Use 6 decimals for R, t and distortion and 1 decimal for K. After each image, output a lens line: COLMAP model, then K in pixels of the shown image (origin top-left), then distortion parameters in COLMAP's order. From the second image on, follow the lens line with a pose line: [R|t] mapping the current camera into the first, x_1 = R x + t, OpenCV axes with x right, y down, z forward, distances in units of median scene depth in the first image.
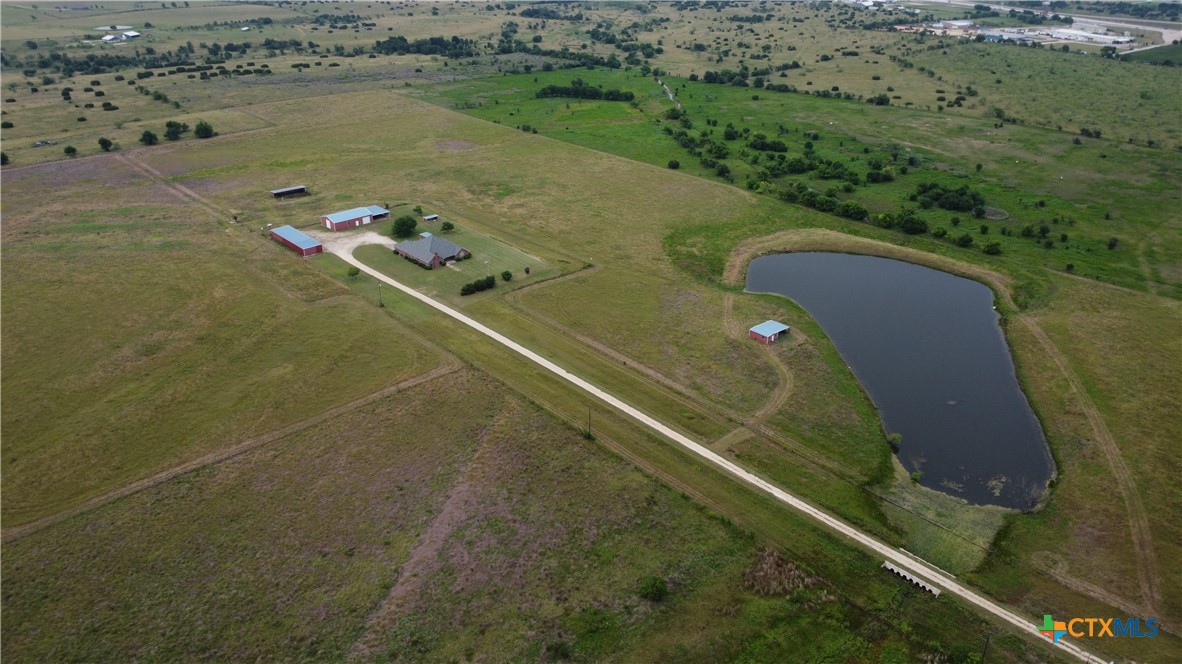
lens RADIAL K [[859.2, 0, 587.0], [0, 859.2, 328.6], [0, 0, 1]] dist [-0.029034, -0.008145]
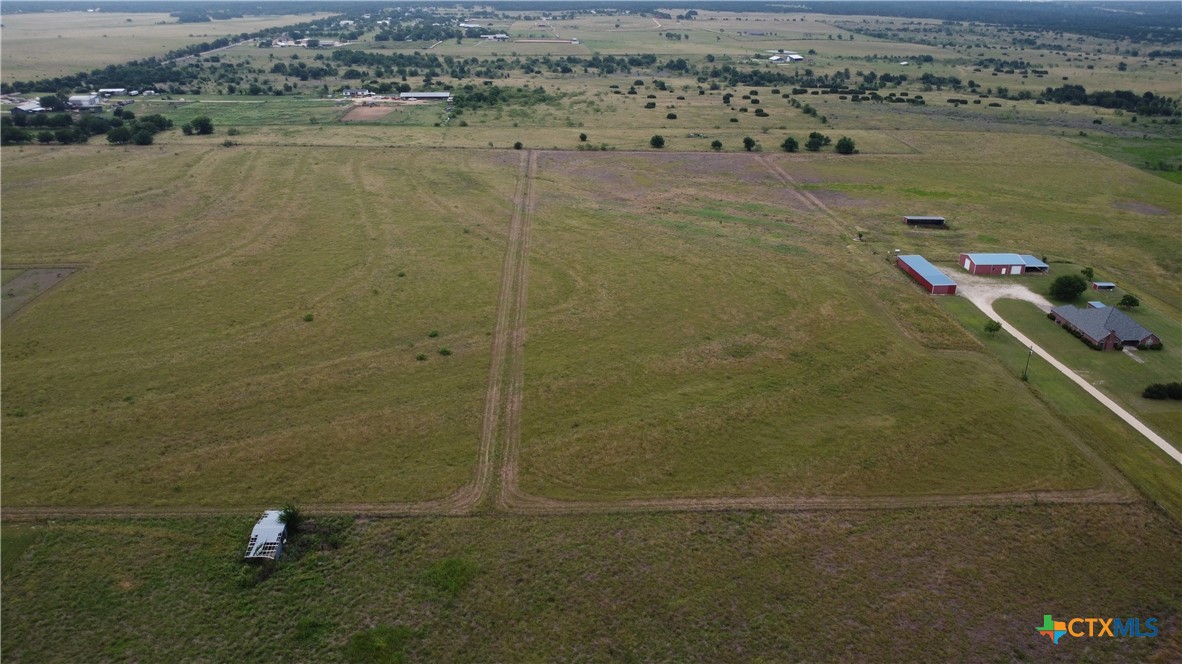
lens RADIAL K [[859.2, 0, 594.3], [0, 859.2, 334.4], [0, 0, 1]] dist [-0.029034, -0.008145]
pose [[0.772303, 0.257214, -0.580851, -0.101527], [-0.285803, 0.957282, 0.043902, 0.010375], [0.567331, 0.132103, 0.812825, 0.166363]]
